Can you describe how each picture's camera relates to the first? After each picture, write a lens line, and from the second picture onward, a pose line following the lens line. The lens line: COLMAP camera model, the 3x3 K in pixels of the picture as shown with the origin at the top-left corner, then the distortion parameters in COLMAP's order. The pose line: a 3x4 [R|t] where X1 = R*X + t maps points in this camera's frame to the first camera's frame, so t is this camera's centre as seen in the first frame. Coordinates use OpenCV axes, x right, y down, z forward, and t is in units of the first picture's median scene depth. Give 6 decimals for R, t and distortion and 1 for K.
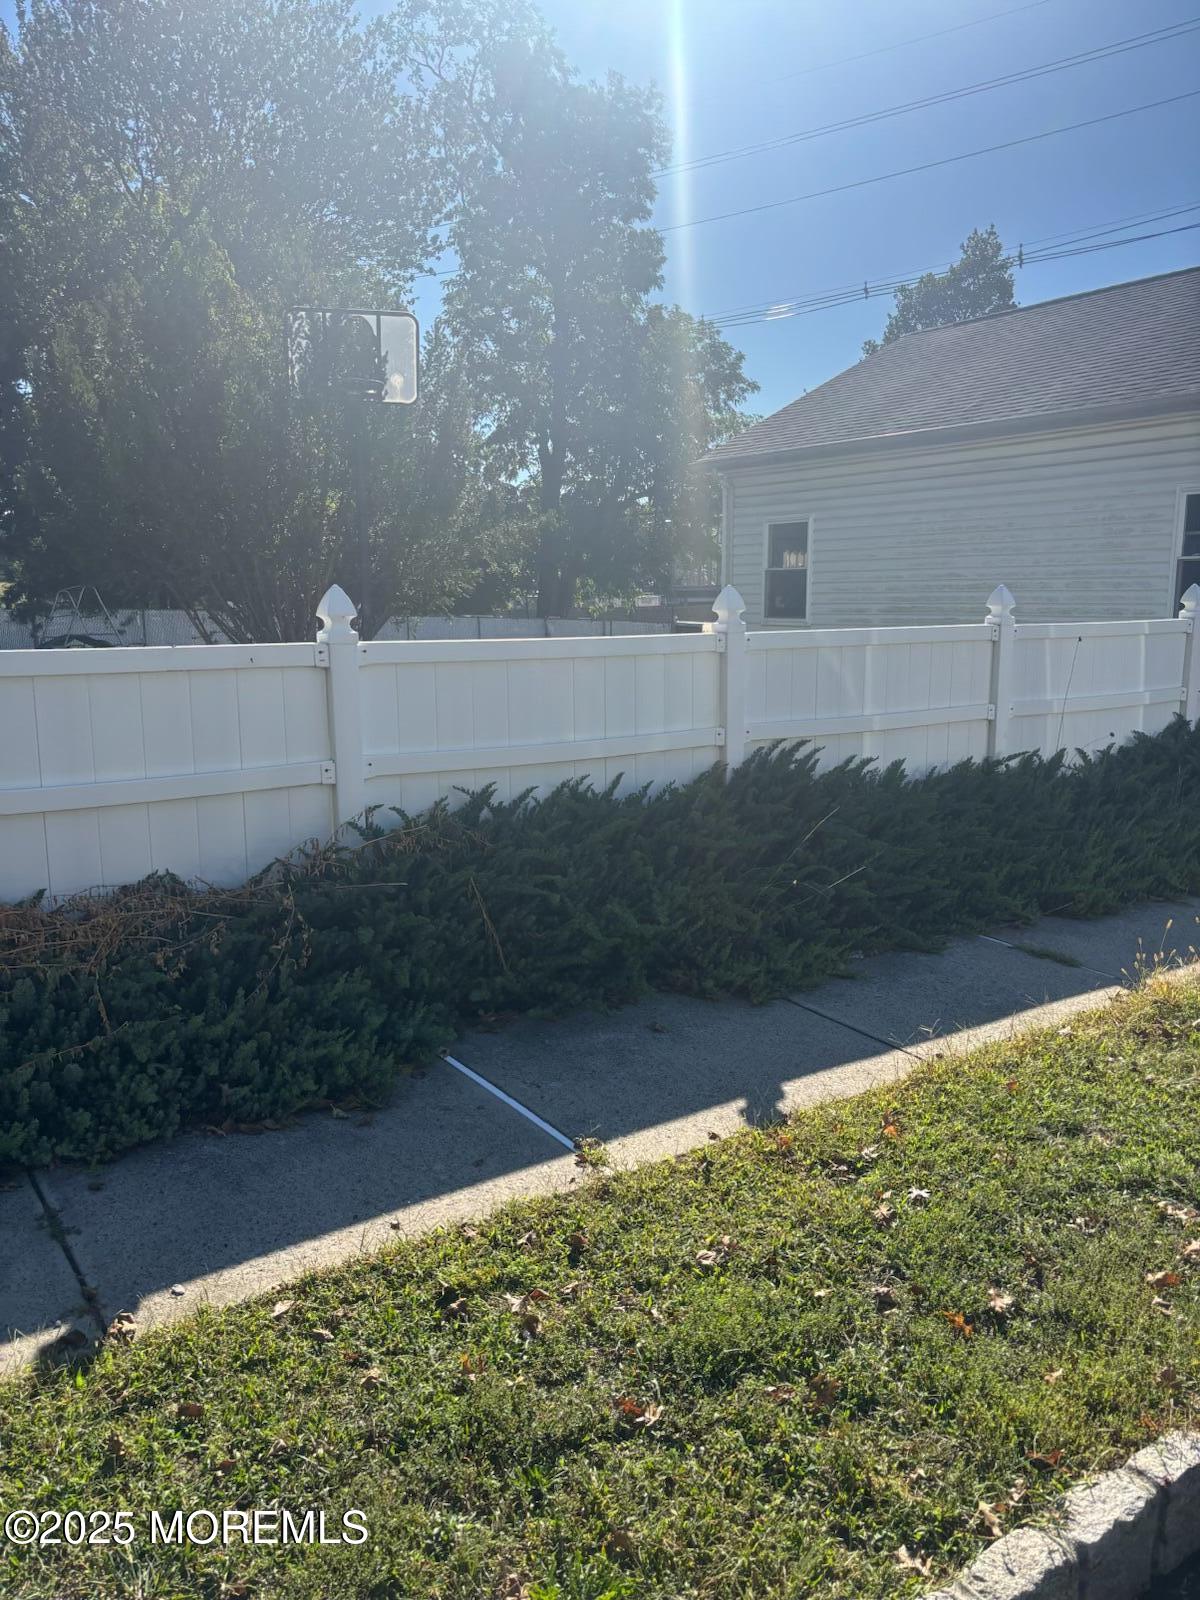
lens RADIAL K [[1218.2, 0, 606.0], [0, 1218.2, 805.2], [0, 0, 1]] dist [0.057691, -0.058146]
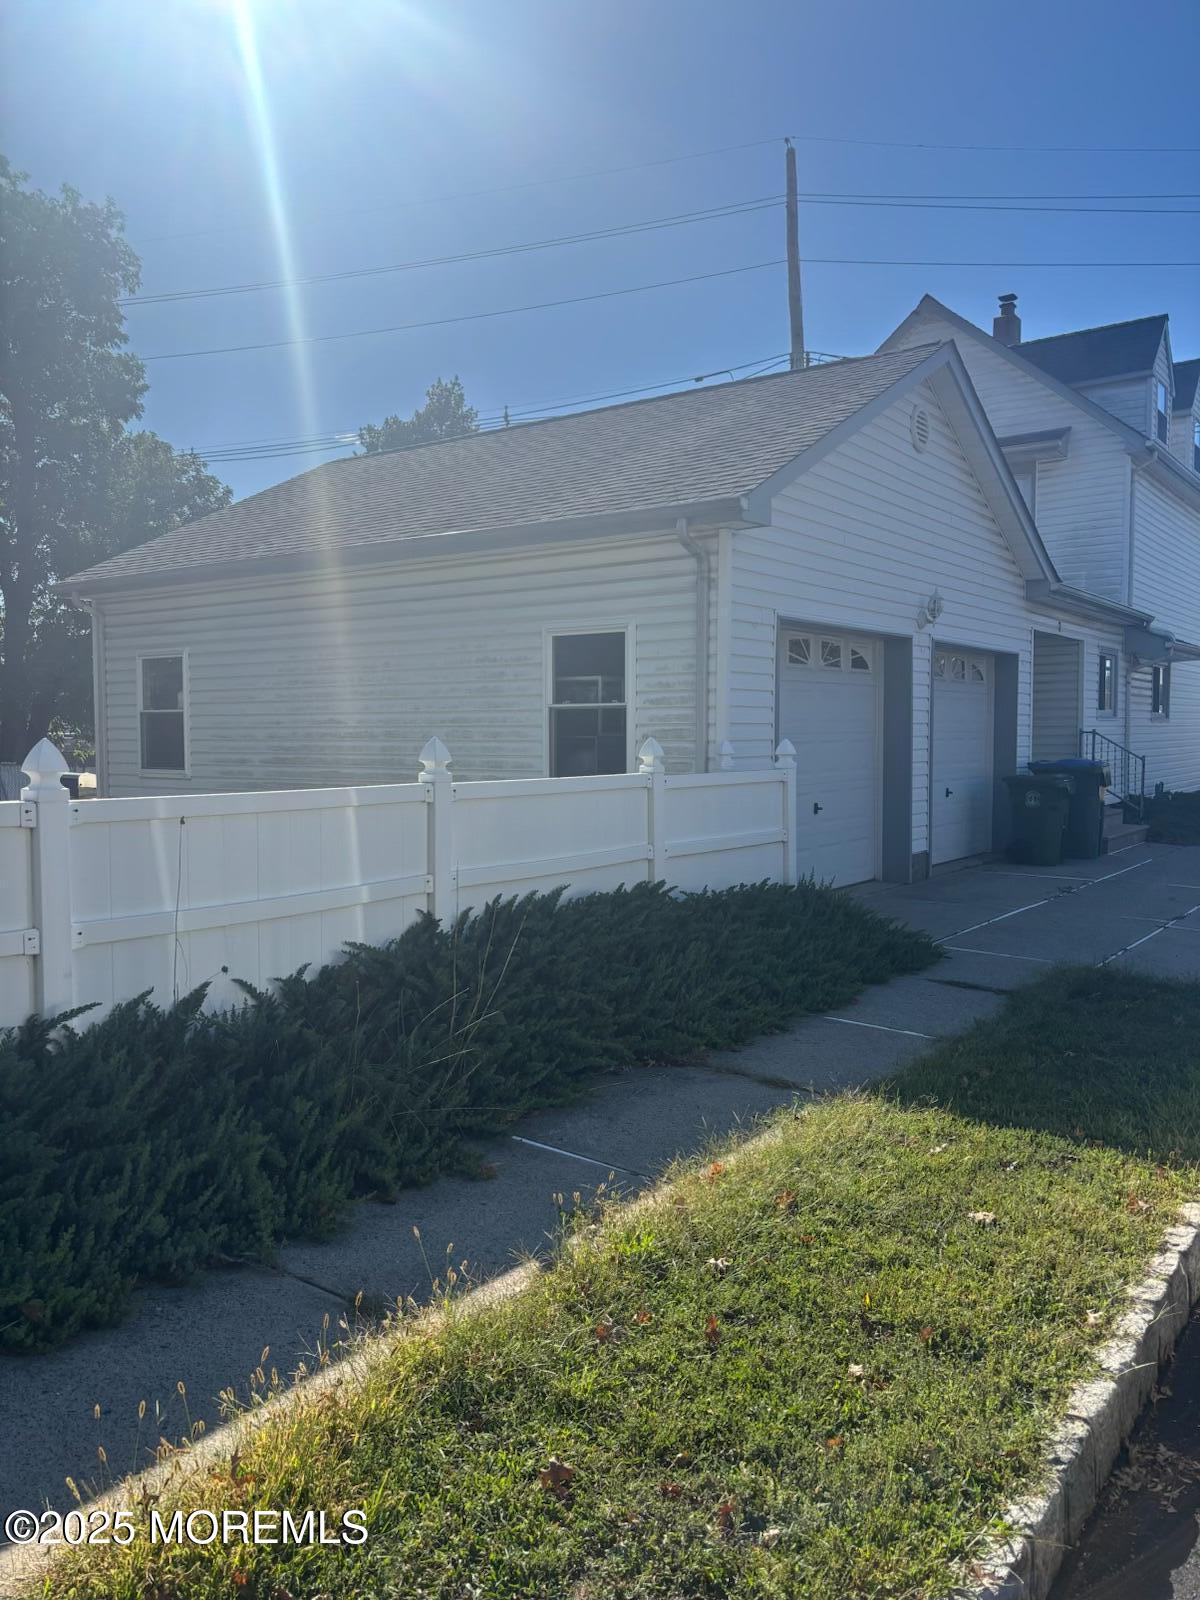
lens RADIAL K [[1218.2, 0, 595.7], [0, 1218.2, 796.8], [0, 0, 1]] dist [0.057691, -0.058146]
pose [[0.944233, -0.013175, 0.329013, 0.197628], [0.053541, 0.992045, -0.113930, -0.032934], [-0.324895, 0.125192, 0.937427, 0.169637]]
